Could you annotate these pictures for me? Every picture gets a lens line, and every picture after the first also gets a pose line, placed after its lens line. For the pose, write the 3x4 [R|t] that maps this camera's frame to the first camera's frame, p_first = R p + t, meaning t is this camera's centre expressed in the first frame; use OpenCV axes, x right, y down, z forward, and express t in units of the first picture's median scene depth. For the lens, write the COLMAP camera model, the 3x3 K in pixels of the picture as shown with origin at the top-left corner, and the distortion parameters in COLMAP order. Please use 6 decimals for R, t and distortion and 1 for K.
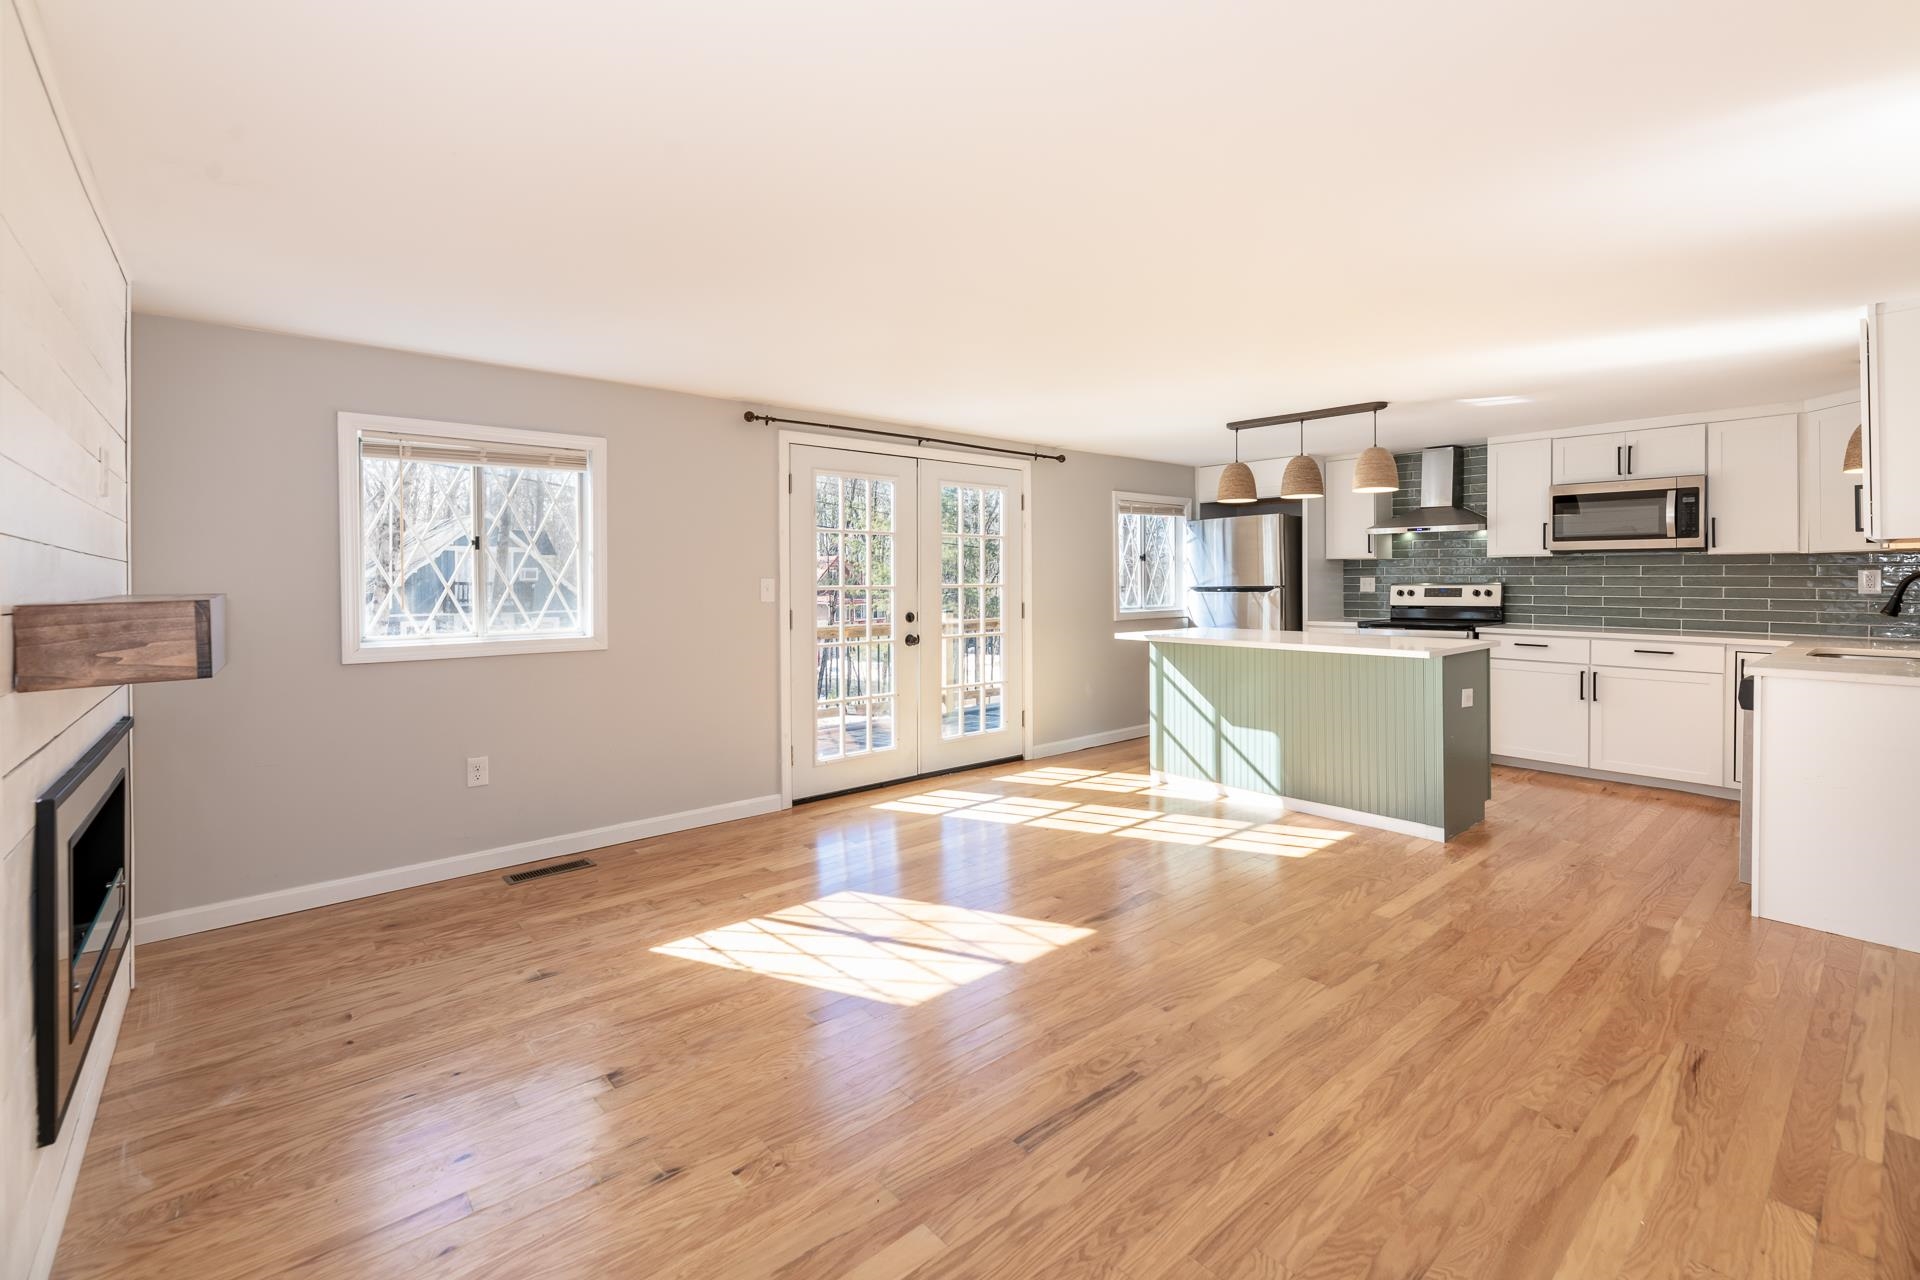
lens RADIAL K [[822.7, 0, 936.4], [0, 822.7, 583.1], [0, 0, 1]] dist [-0.002359, 0.000057]
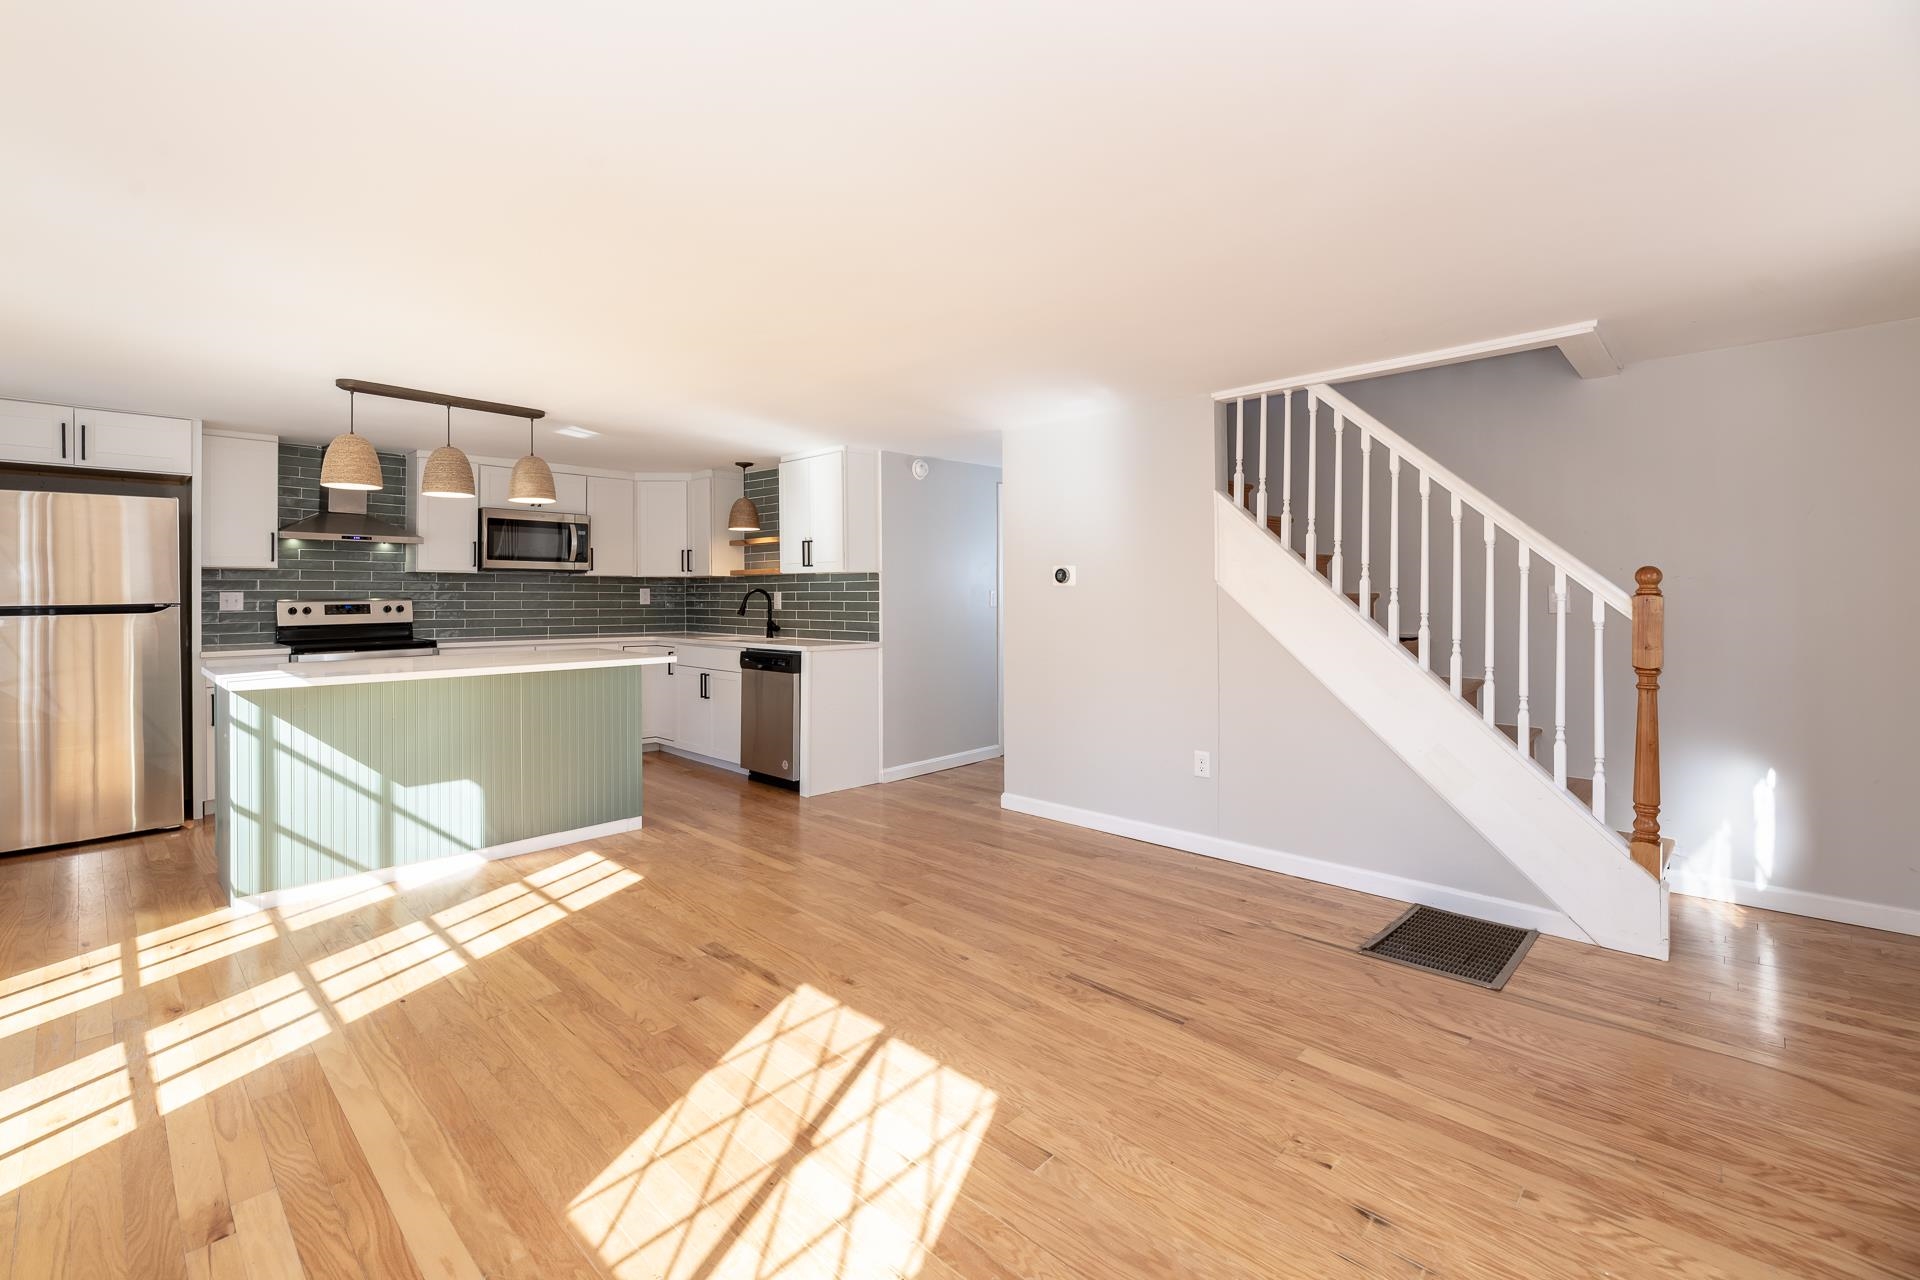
lens RADIAL K [[838.8, 0, 937.0], [0, 838.8, 591.5], [0, 0, 1]] dist [-0.002029, -0.000418]
pose [[-0.097108, 0.007965, 0.995242, -0.631851], [0.006974, 0.999949, -0.007322, 0.005902], [-0.995249, 0.006230, -0.097159, 0.808602]]
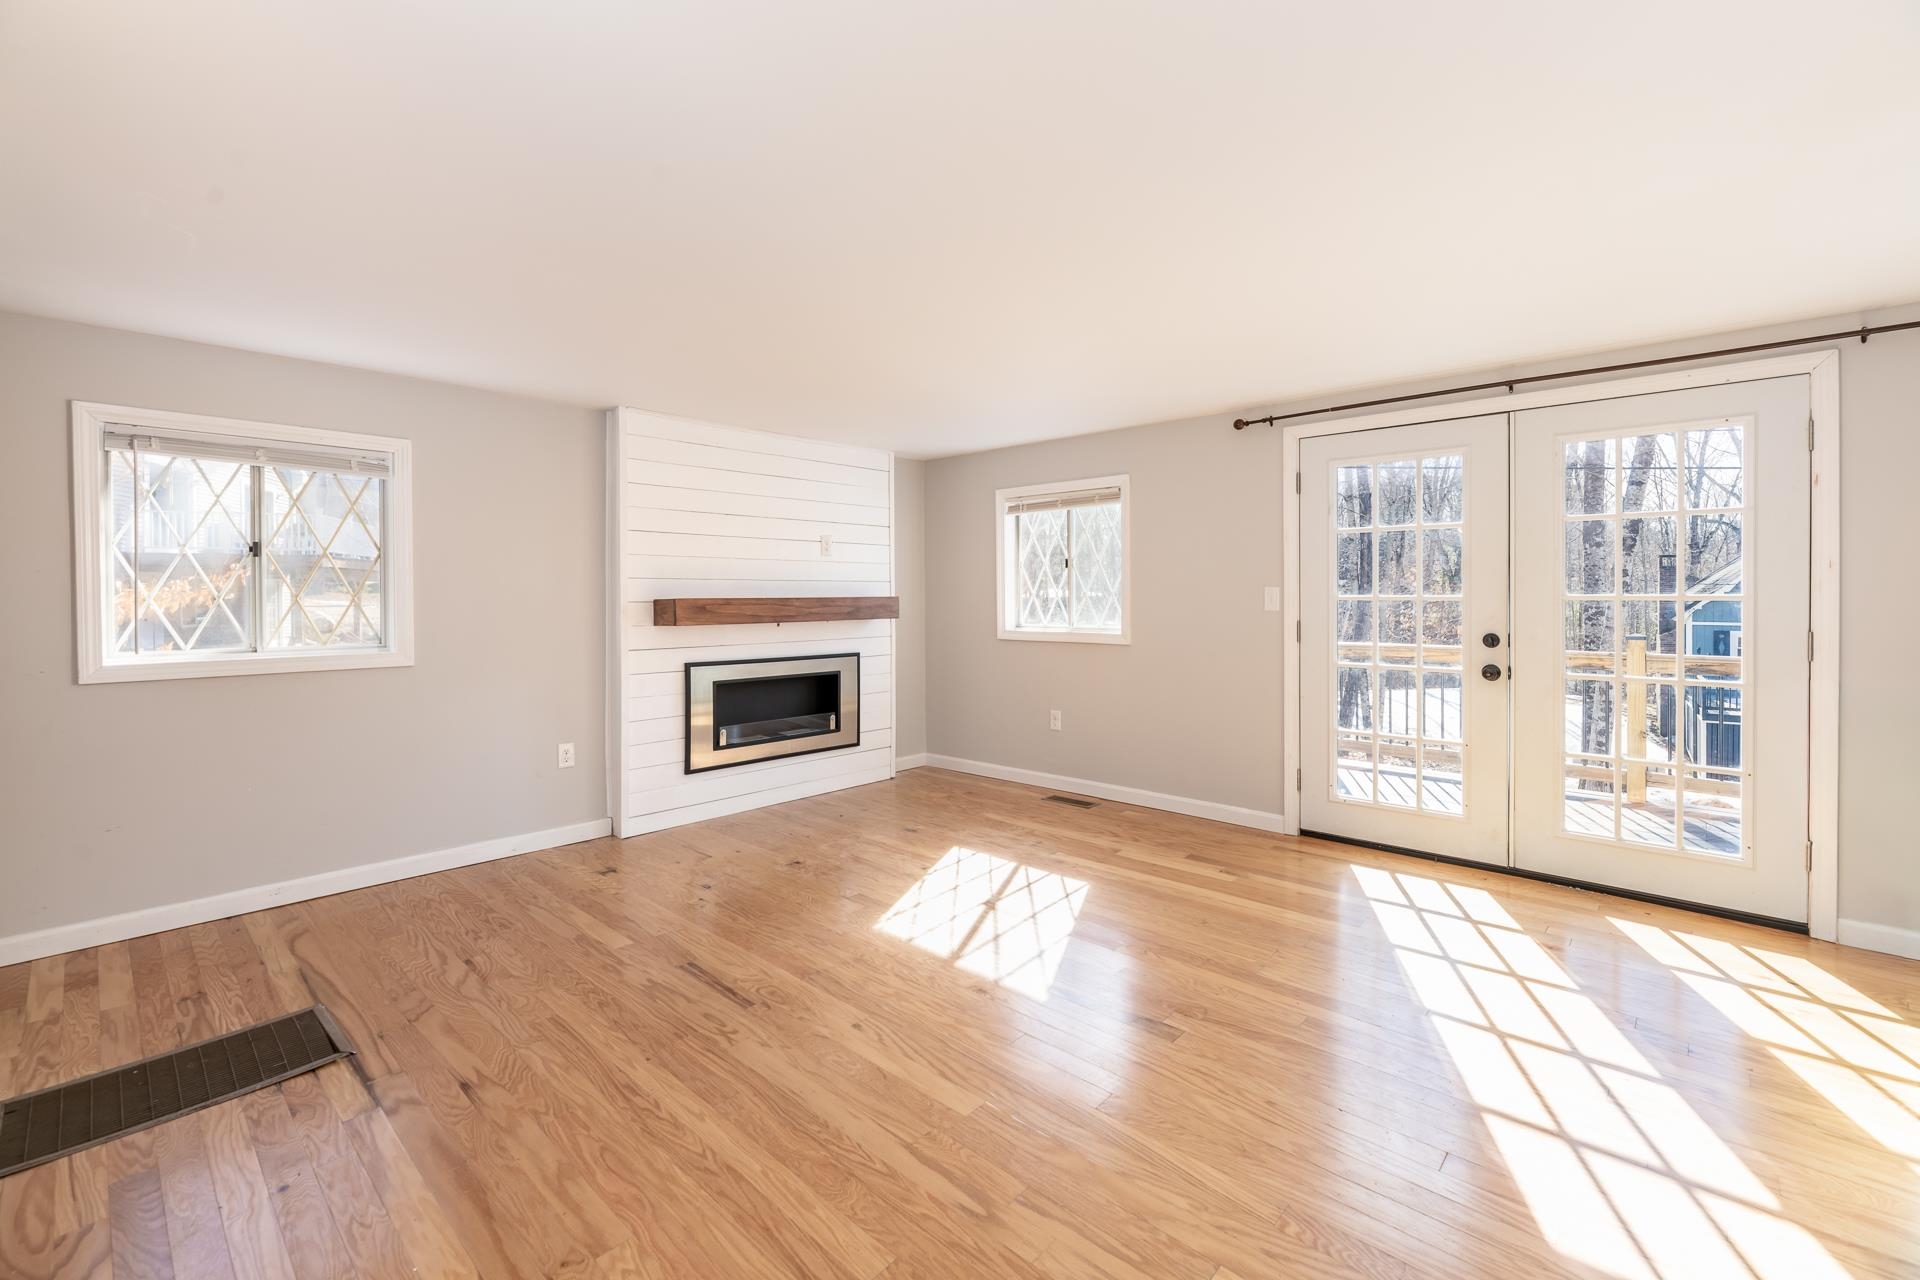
lens RADIAL K [[805.2, 0, 1002.7], [0, 805.2, 597.3], [0, 0, 1]] dist [-0.002456, 0.000098]
pose [[0.160876, 0.011568, -0.986907, 0.884057], [0.001061, 0.999929, 0.011894, -0.006161], [0.986974, -0.002961, 0.160852, 0.716537]]
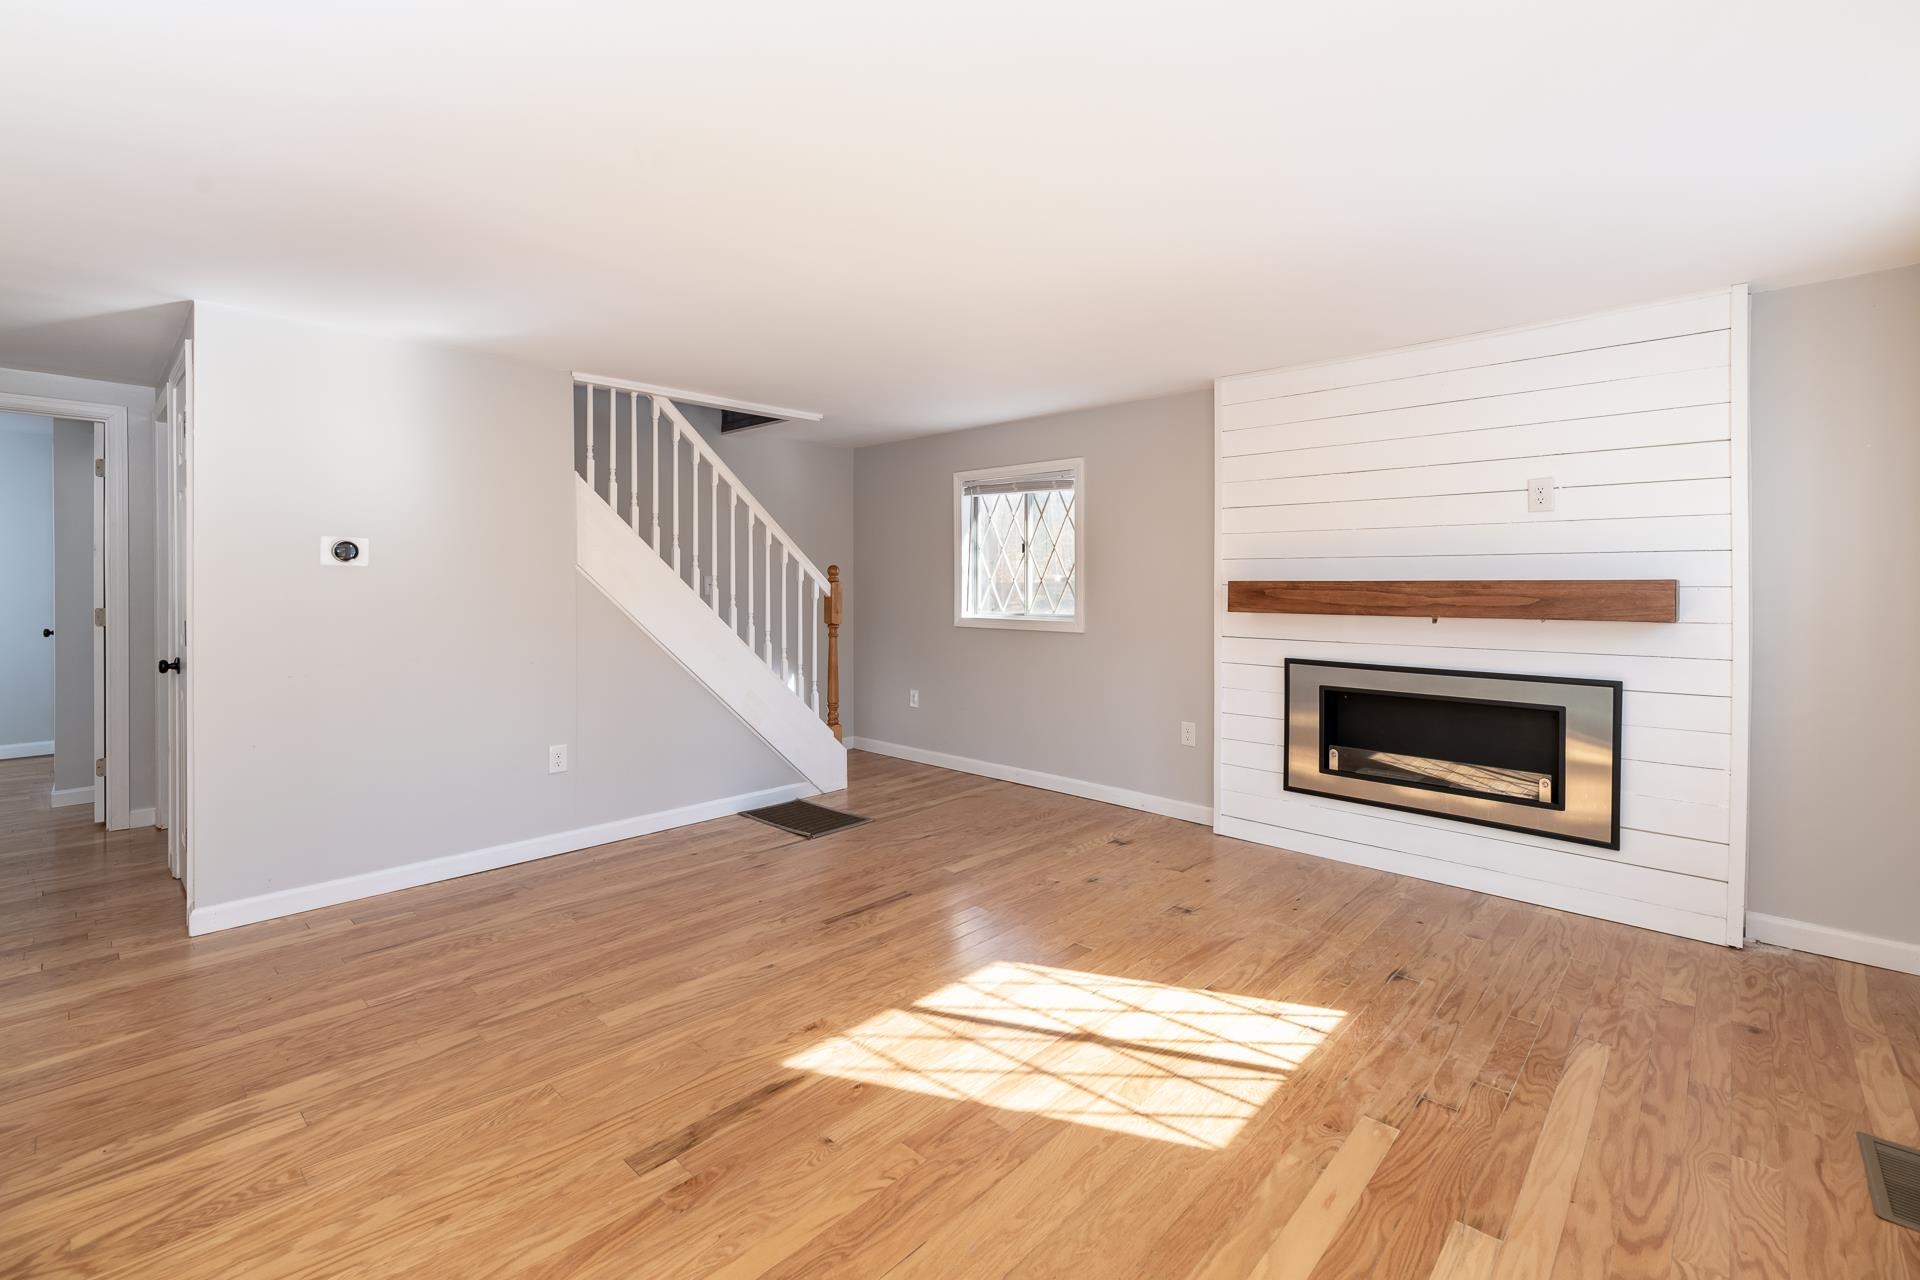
lens RADIAL K [[838.8, 0, 937.0], [0, 838.8, 591.5], [0, 0, 1]] dist [-0.002029, -0.000418]
pose [[-0.993100, 0.005206, -0.117155, 0.132949], [0.004176, 0.999950, 0.009042, 0.011786], [0.117197, 0.008490, -0.993072, 1.486807]]
